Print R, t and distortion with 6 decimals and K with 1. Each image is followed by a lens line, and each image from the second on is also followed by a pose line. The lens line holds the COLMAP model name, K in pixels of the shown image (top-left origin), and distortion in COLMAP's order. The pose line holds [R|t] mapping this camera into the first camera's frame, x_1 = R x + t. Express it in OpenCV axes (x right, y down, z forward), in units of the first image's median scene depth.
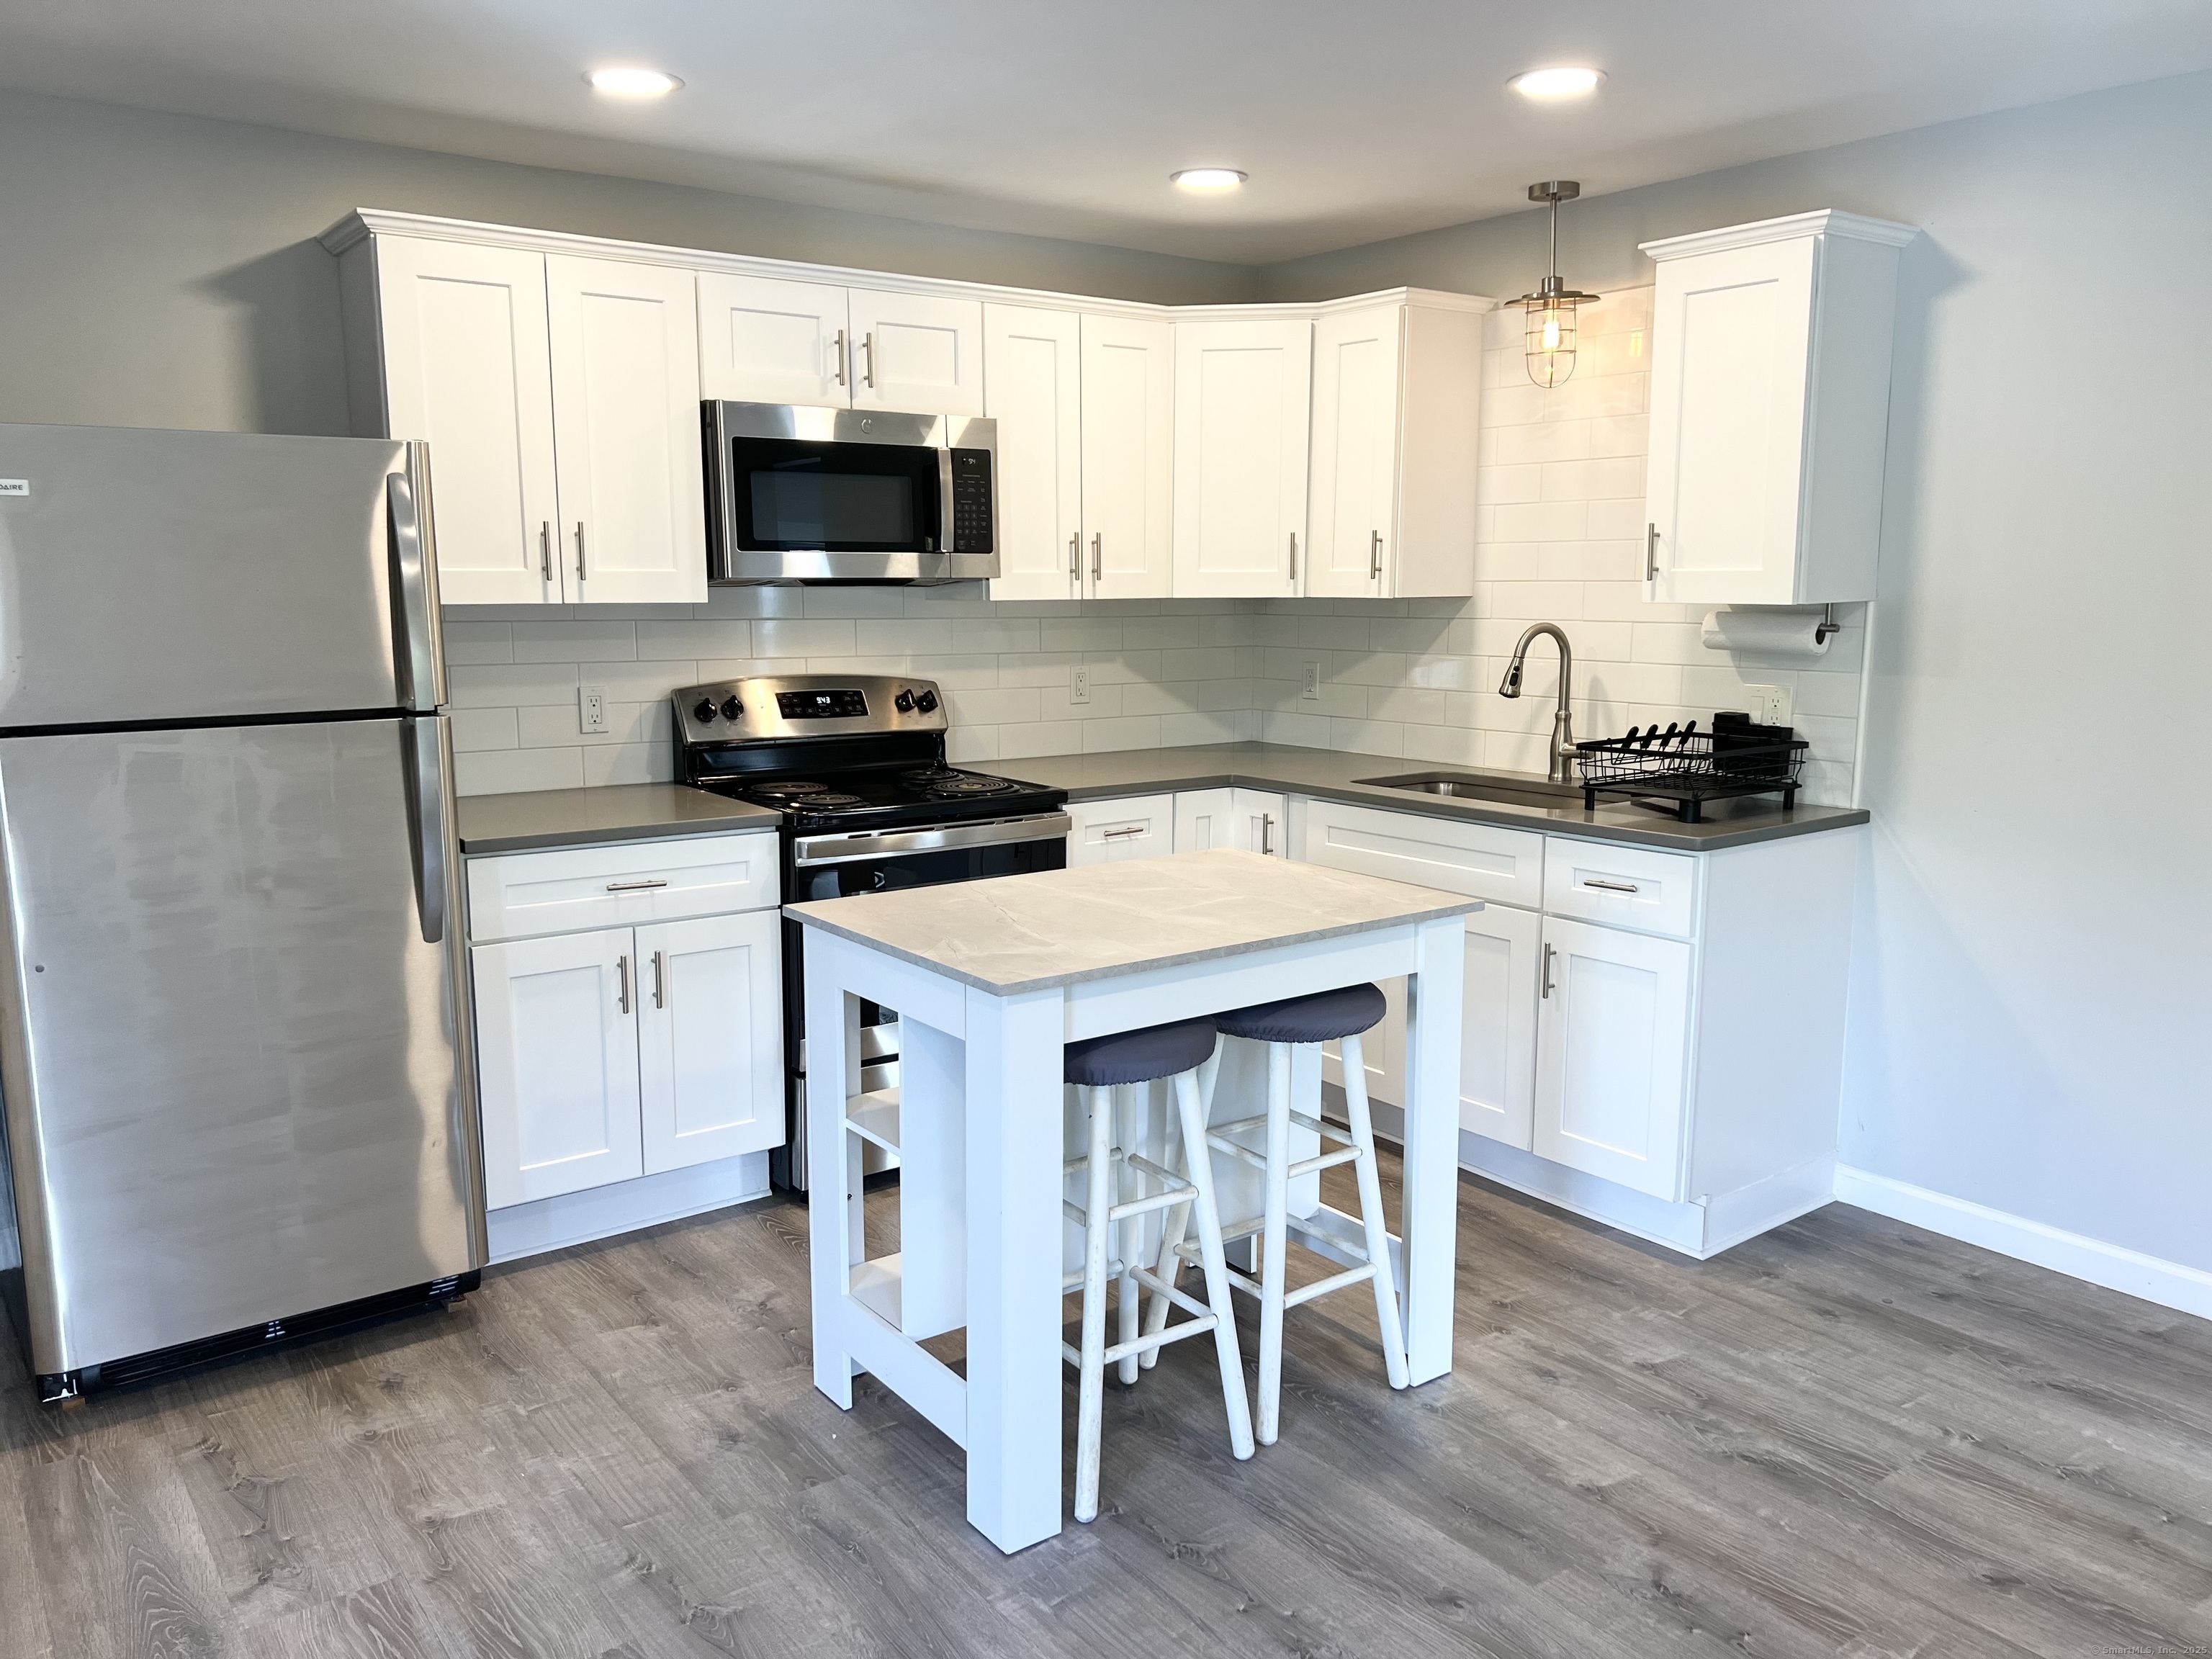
lens RADIAL K [[1654.5, 0, 1101.0], [0, 1654.5, 850.8], [0, 0, 1]] dist [0.006301, -0.005273]
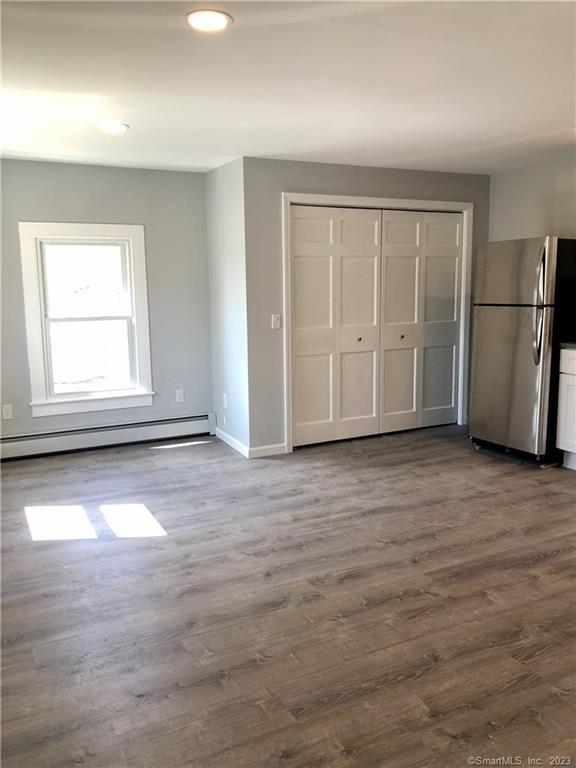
lens RADIAL K [[636.6, 0, 287.3], [0, 636.6, 383.6], [0, 0, 1]] dist [-0.006630, 0.022246]
pose [[-0.168929, 0.154254, -0.973483, 1.182153], [-0.139642, 0.973969, 0.178563, -0.091146], [0.975686, 0.166103, -0.142991, 0.681837]]
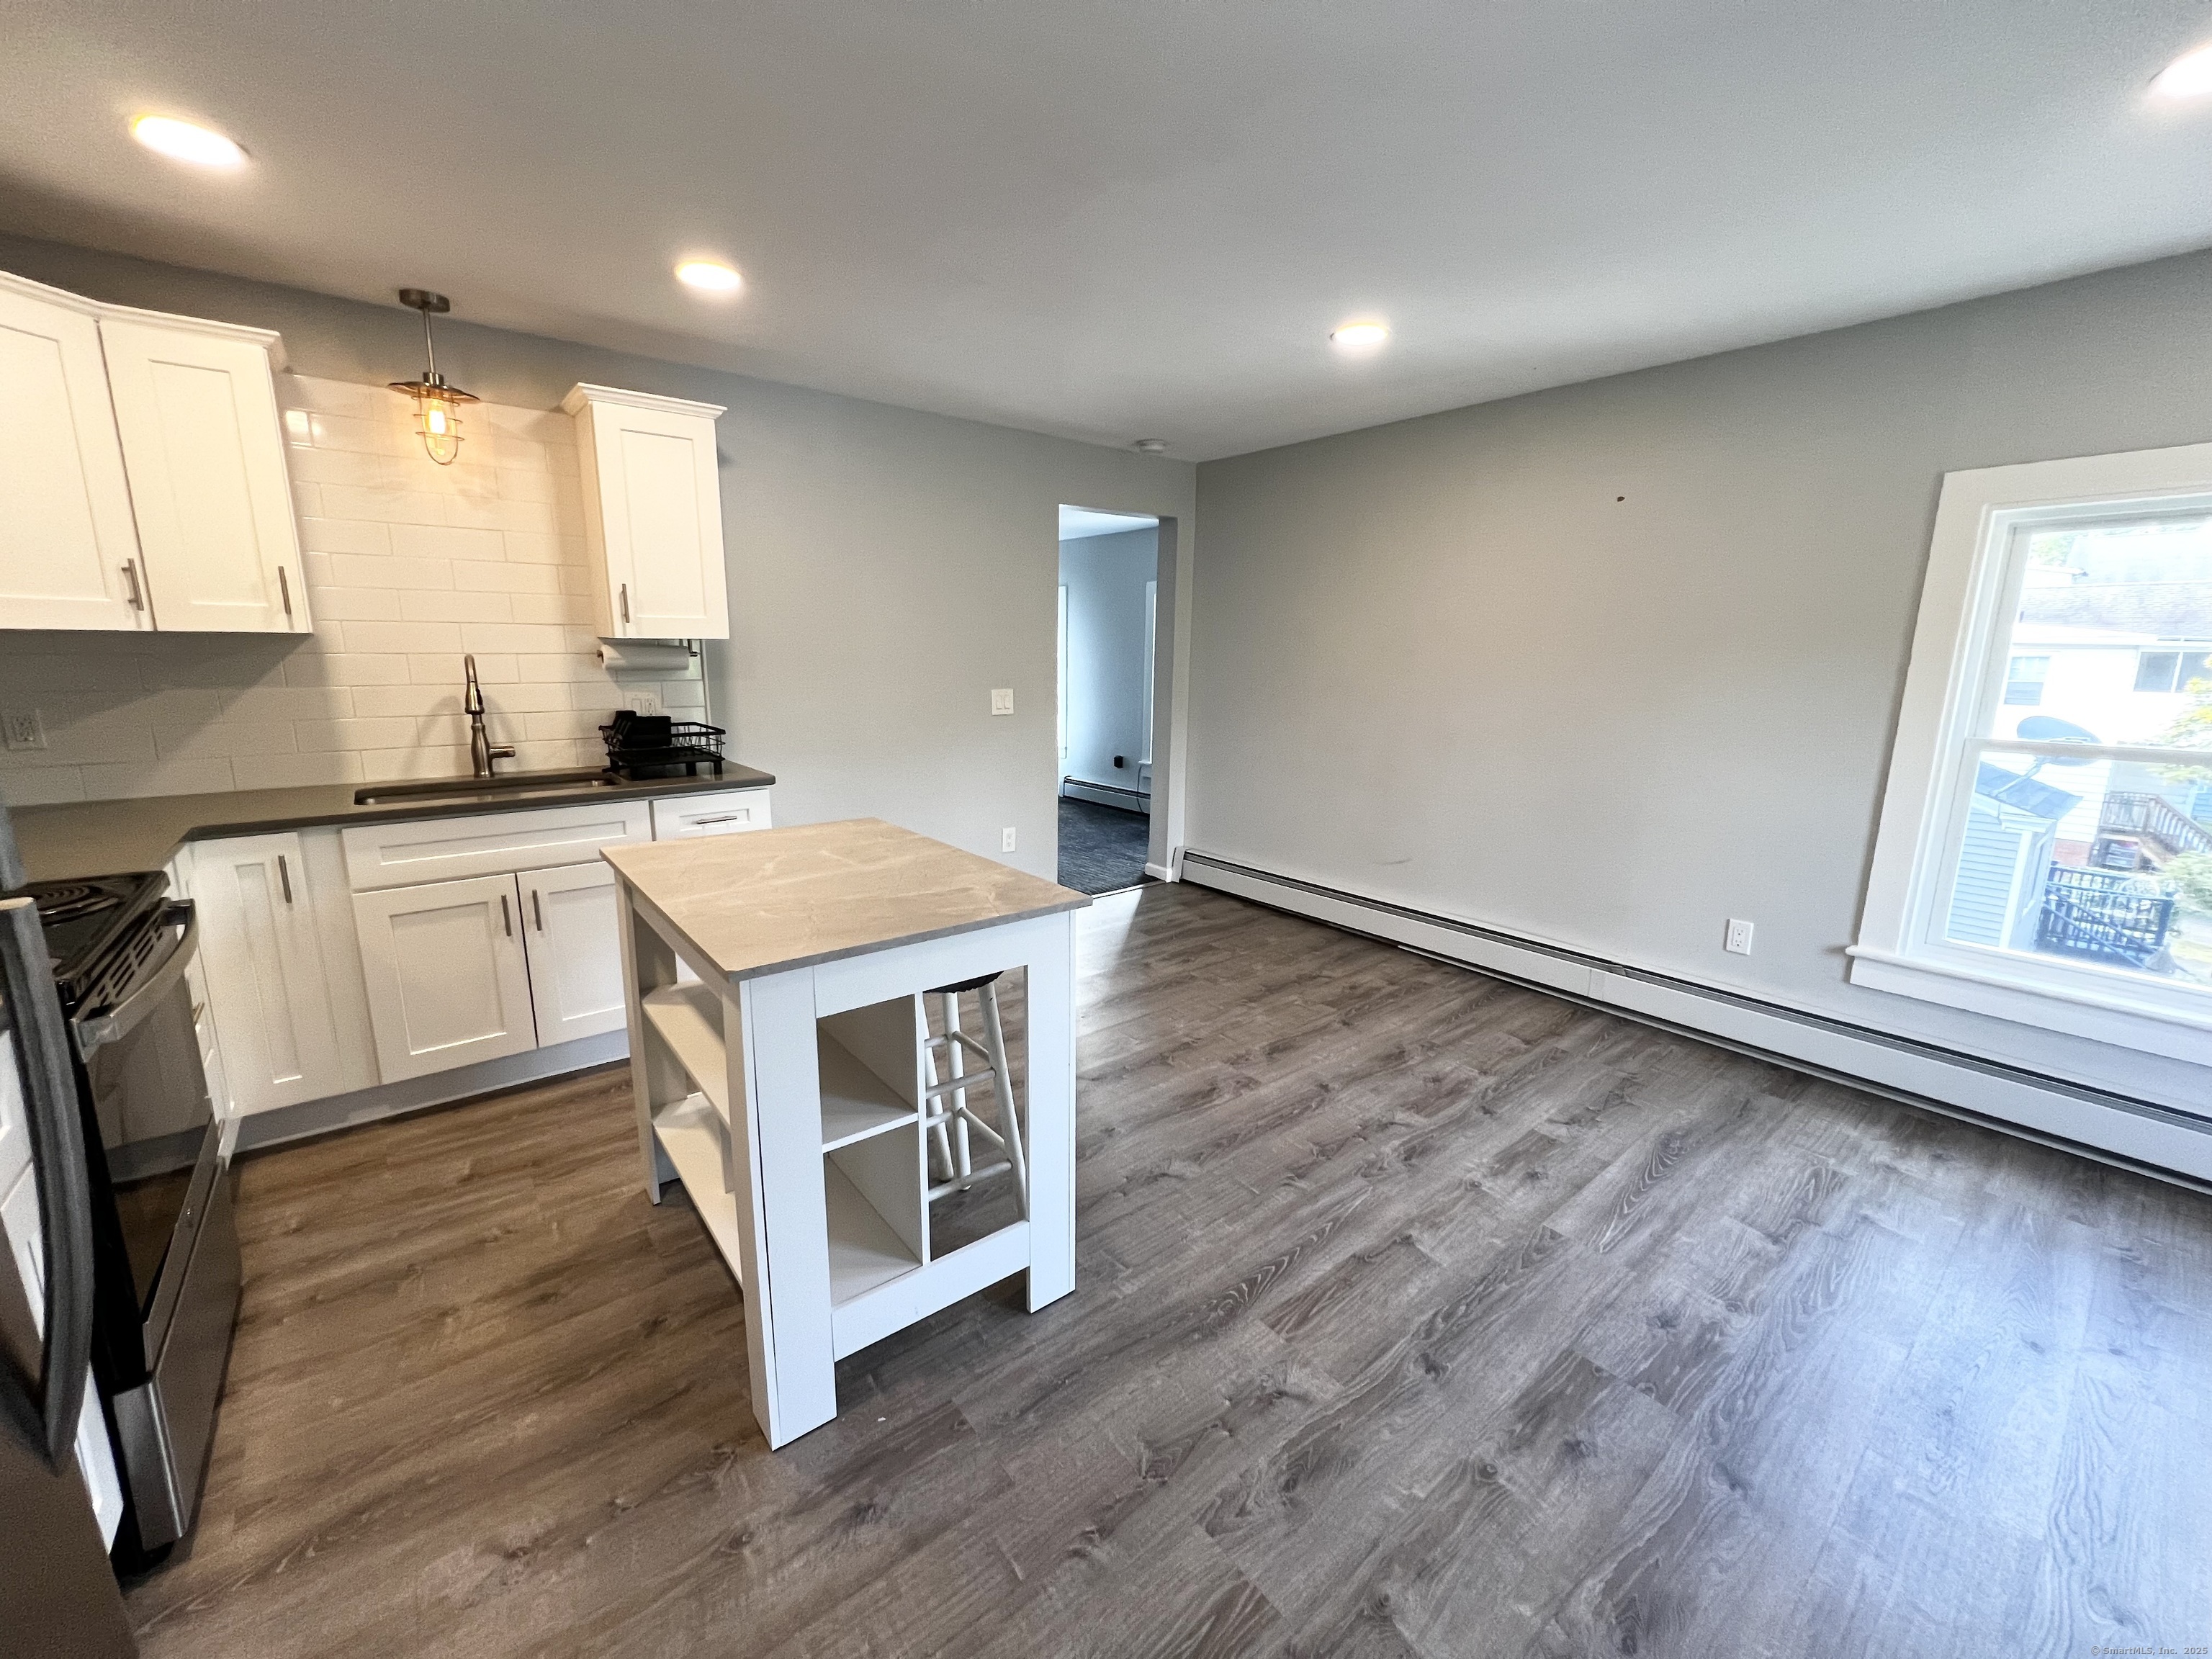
lens RADIAL K [[887.3, 0, 1093.3], [0, 887.3, 815.9], [0, 0, 1]] dist [0.008095, 0.000601]
pose [[-0.029136, -0.193874, 0.980594, -0.613535], [0.152670, 0.968637, 0.196046, -0.109242], [-0.987848, 0.155419, 0.001376, 0.752721]]
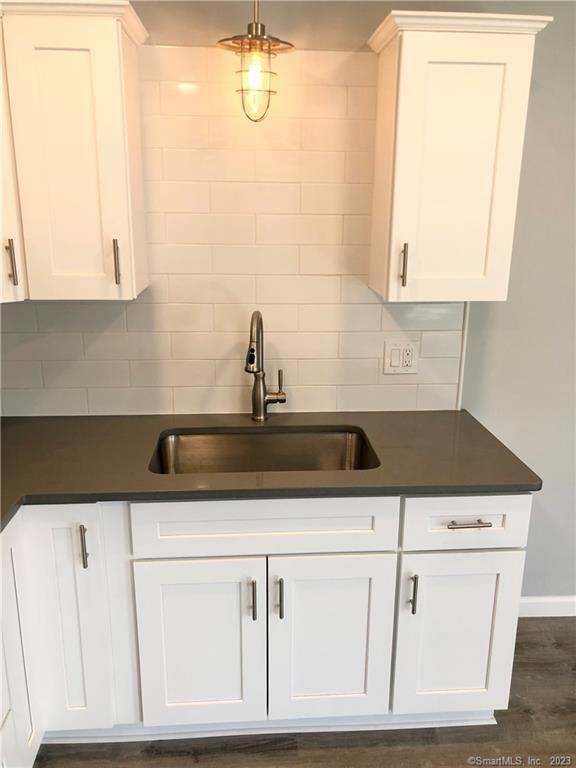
lens RADIAL K [[636.6, 0, 291.6], [0, 636.6, 381.2], [0, 0, 1]] dist [-0.006630, 0.022246]
pose [[0.539182, -0.221850, 0.812444, -0.187044], [0.123591, 0.975080, 0.184238, -0.238592], [-0.833071, 0.001073, 0.553164, 0.973154]]
